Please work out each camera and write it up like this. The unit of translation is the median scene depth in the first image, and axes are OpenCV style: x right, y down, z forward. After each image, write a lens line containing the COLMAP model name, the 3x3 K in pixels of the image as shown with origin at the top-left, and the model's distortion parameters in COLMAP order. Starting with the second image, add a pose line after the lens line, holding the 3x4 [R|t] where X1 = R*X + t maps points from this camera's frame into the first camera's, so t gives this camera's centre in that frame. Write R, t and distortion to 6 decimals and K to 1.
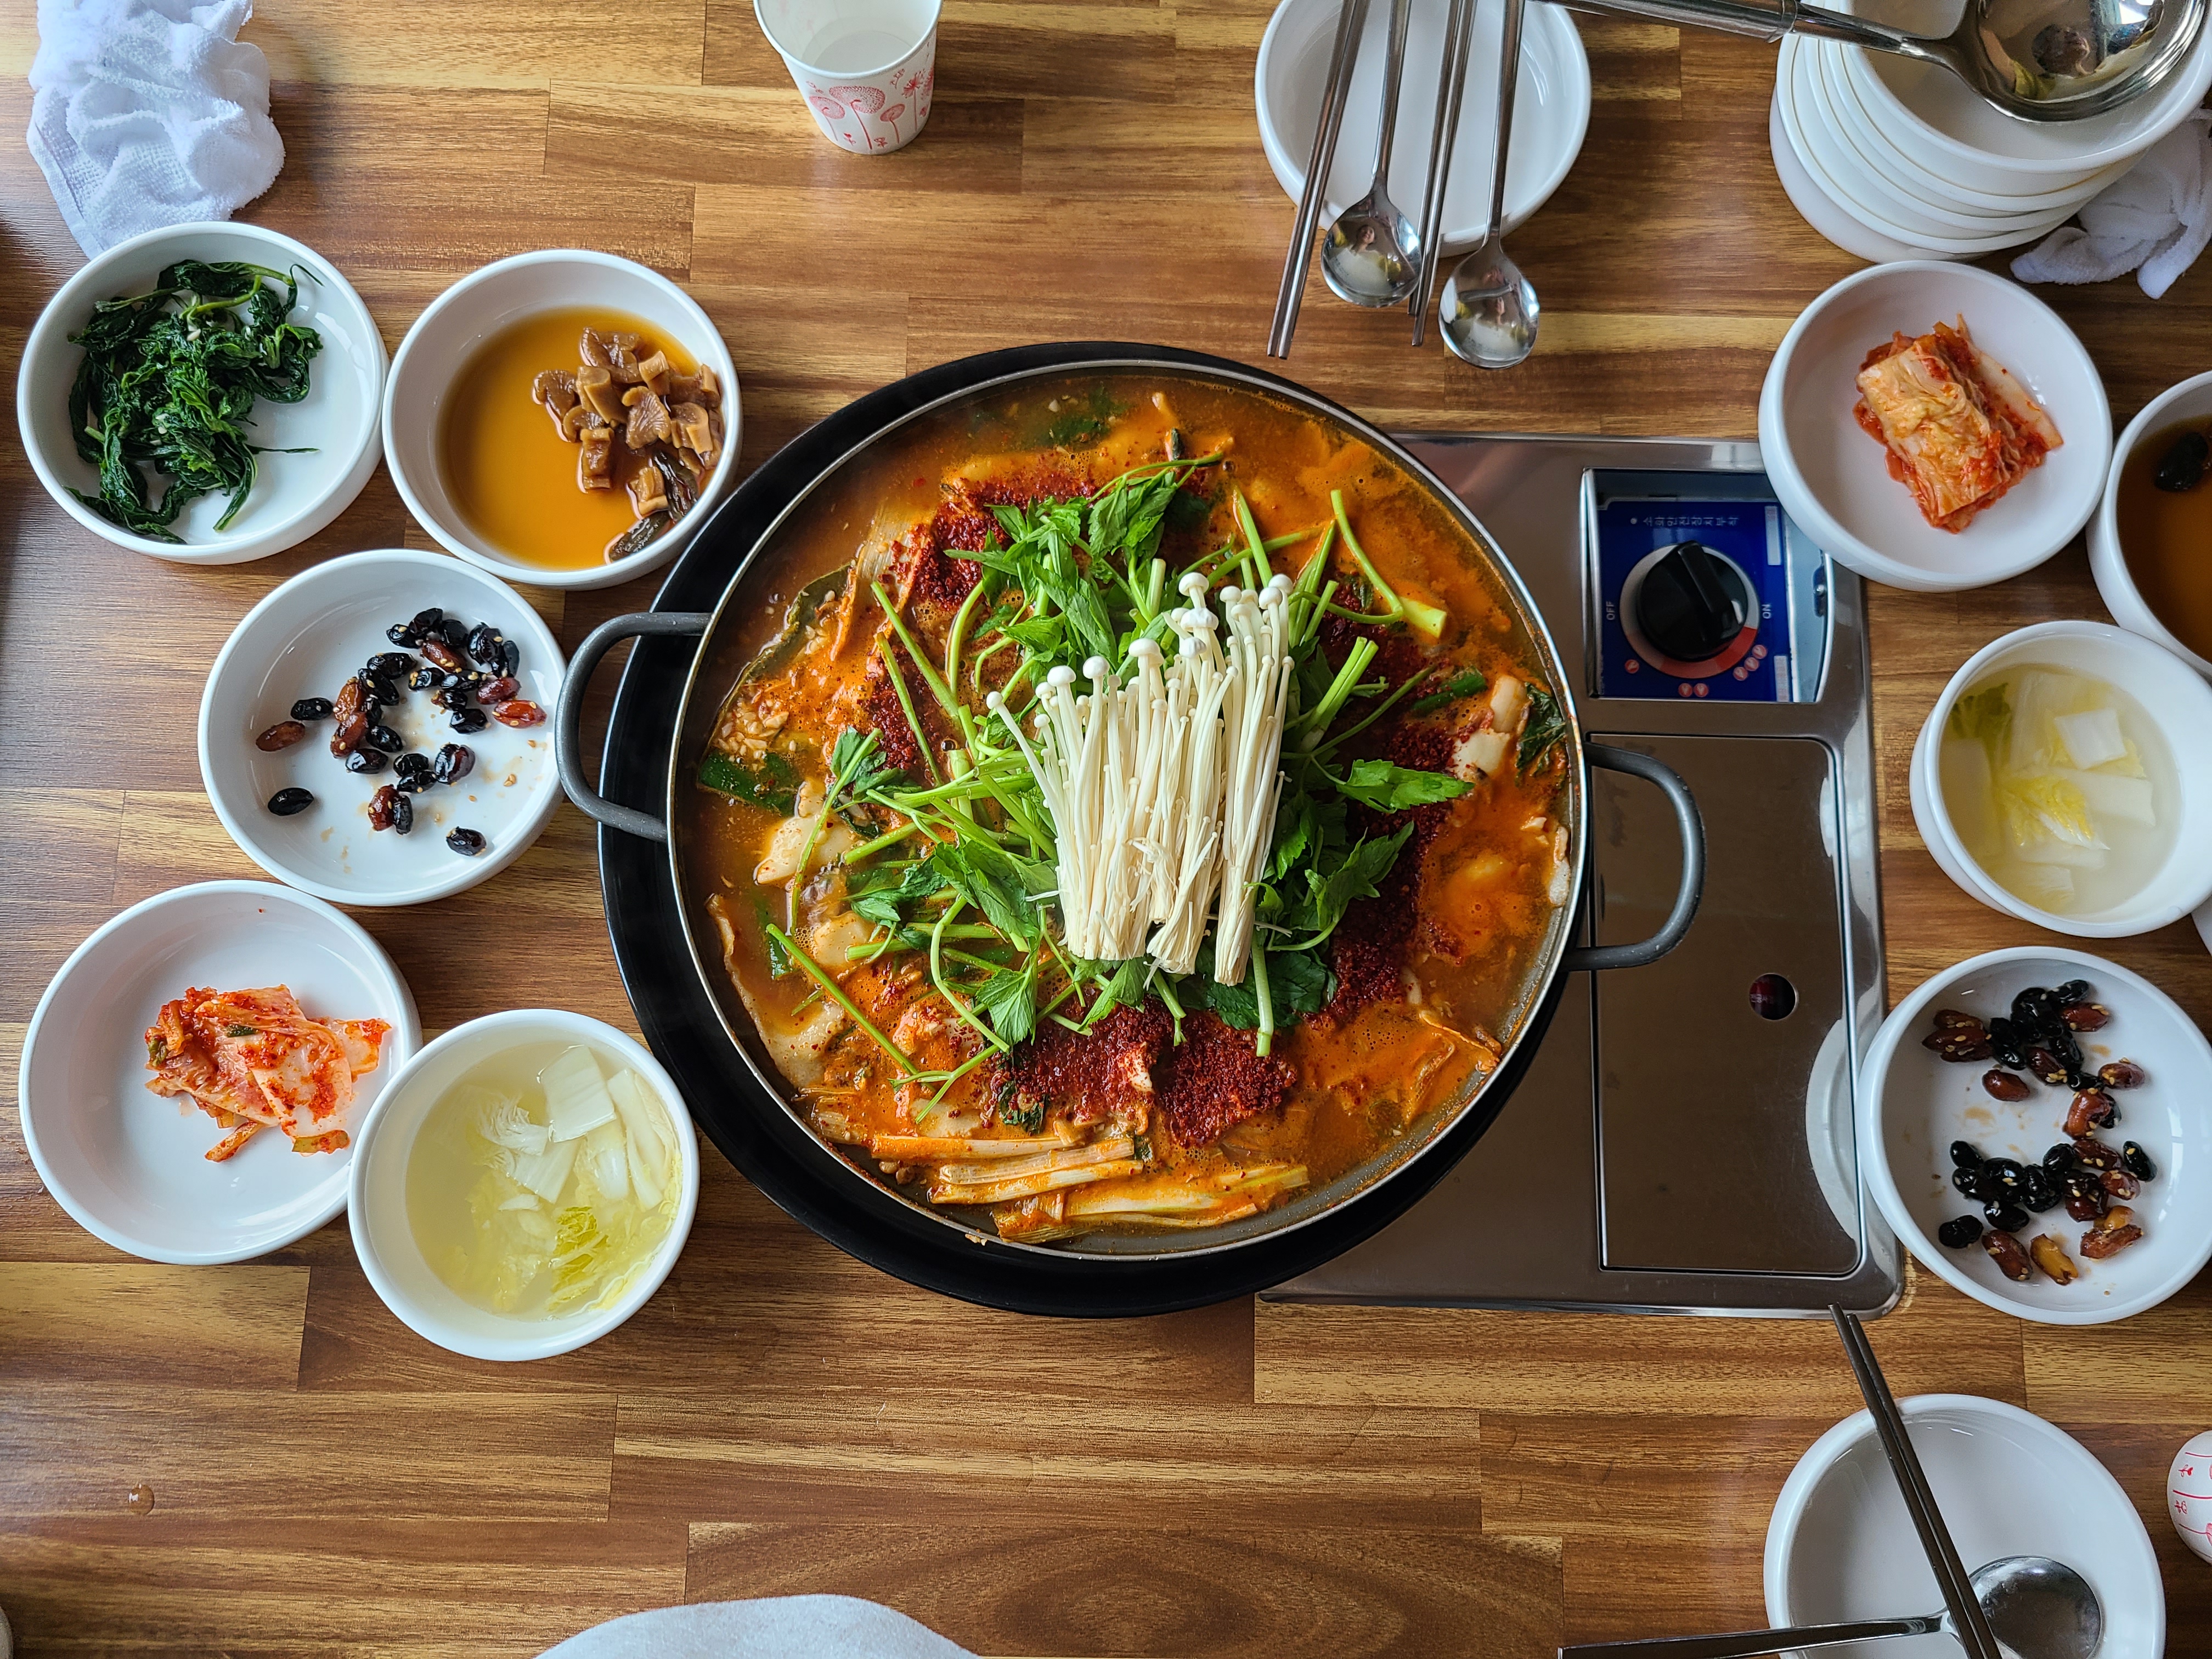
lens RADIAL K [[1694.9, 0, 1113.9], [0, 1694.9, 838.0], [0, 0, 1]] dist [0.056057, -0.042298]
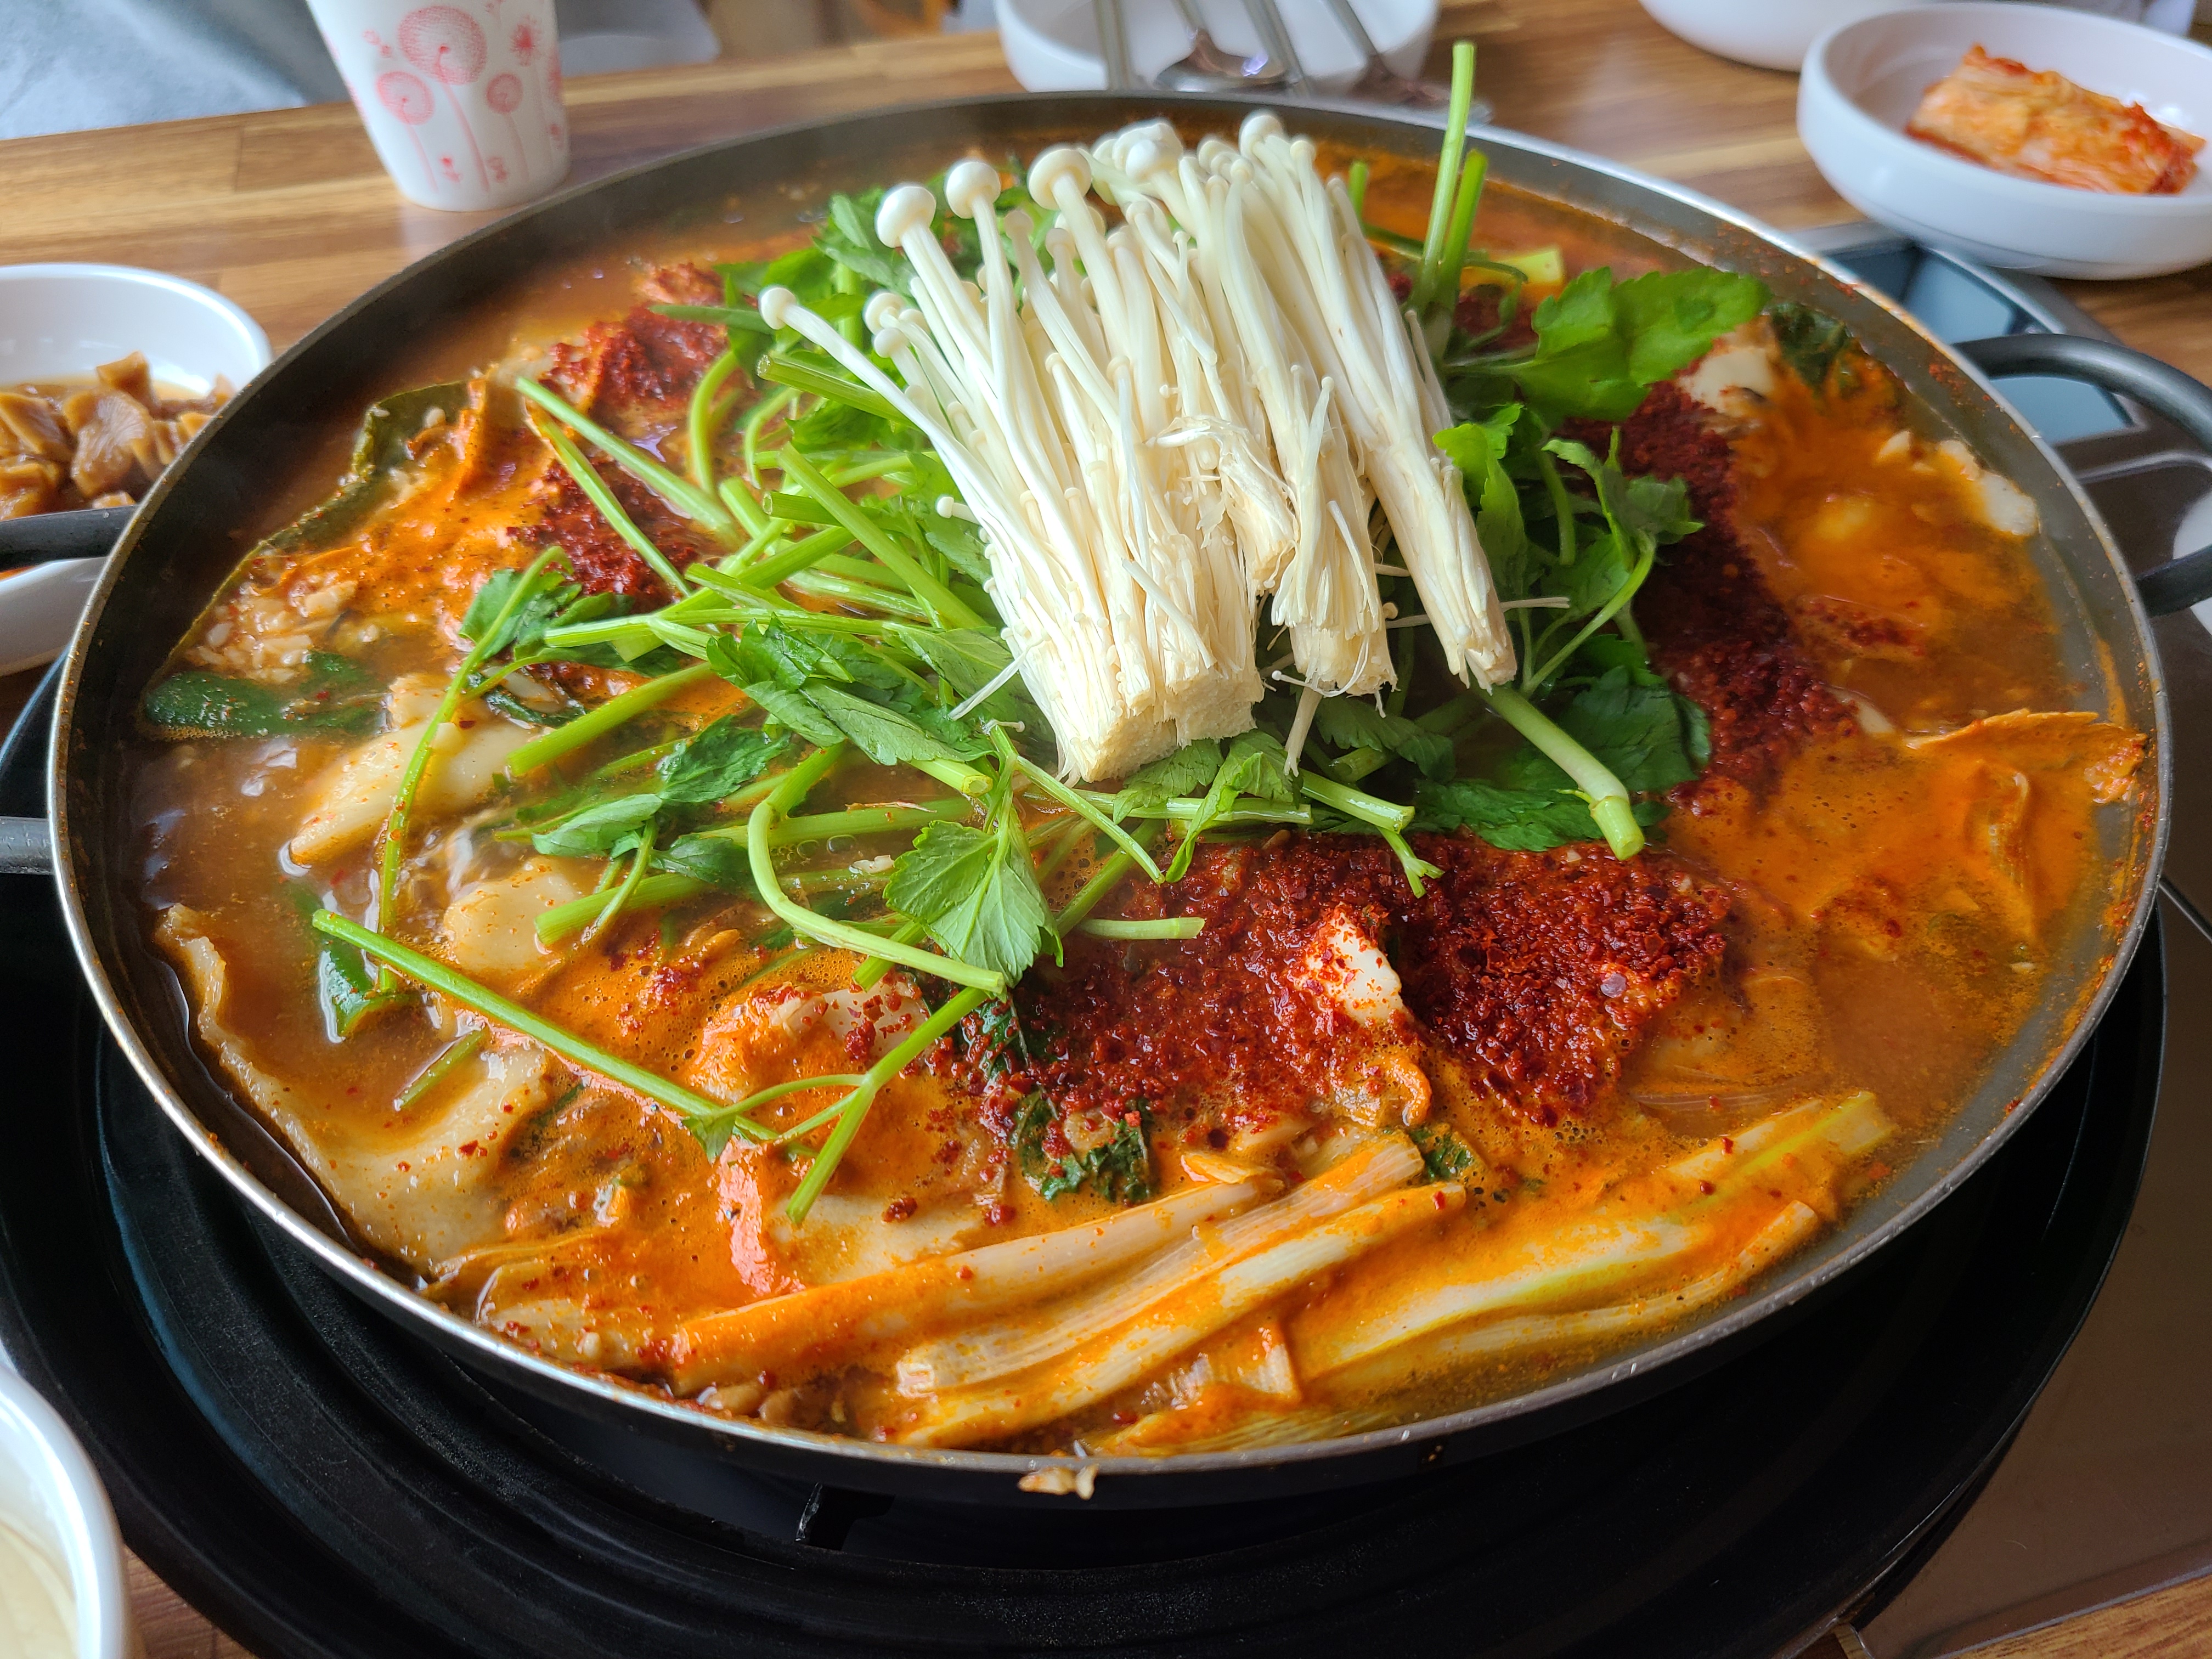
lens RADIAL K [[1694.9, 0, 1137.2], [0, 1694.9, 823.7], [0, 0, 1]] dist [0.056057, -0.042298]
pose [[0.954975, -0.238569, 0.176374, -0.089531], [0.296026, 0.805850, -0.512811, 0.289413], [-0.019790, 0.541933, 0.840189, 0.659901]]
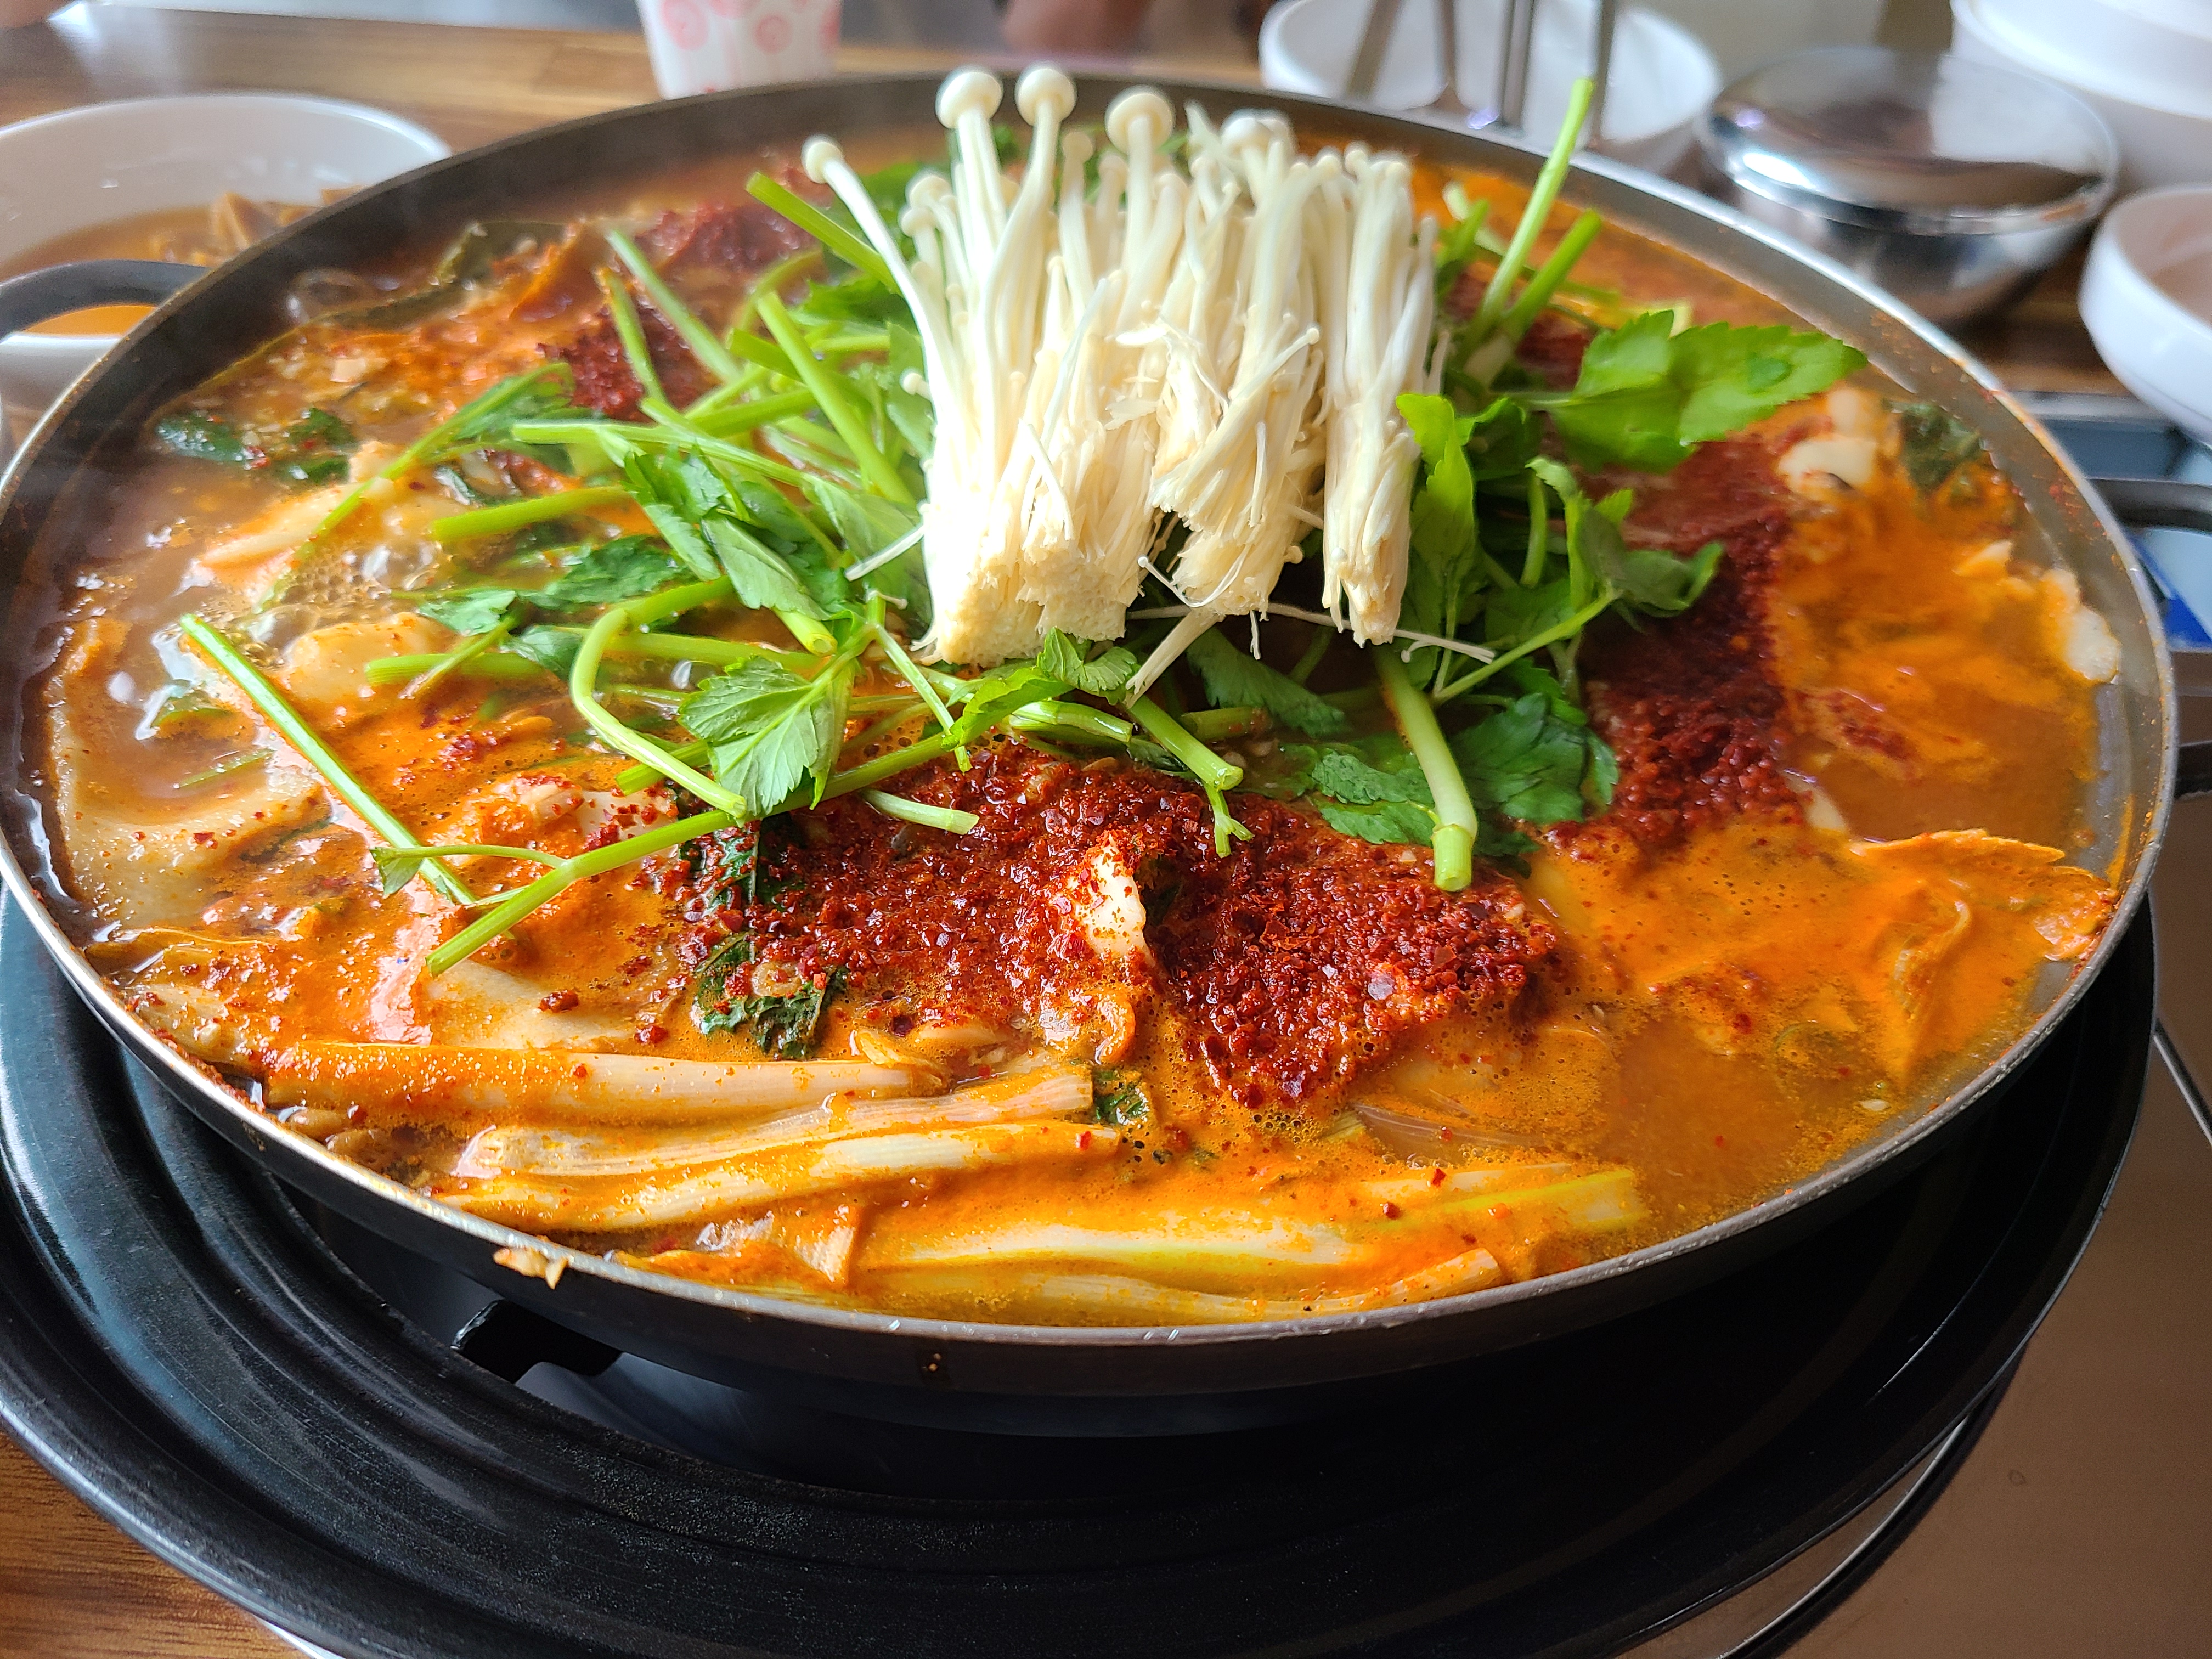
lens RADIAL K [[1694.9, 0, 1108.0], [0, 1694.9, 833.5], [0, 0, 1]] dist [0.056057, -0.042298]
pose [[0.999906, 0.010795, 0.008453, 0.011420], [-0.003748, 0.808267, -0.588804, 0.330961], [-0.013189, 0.588717, 0.808232, 0.703208]]
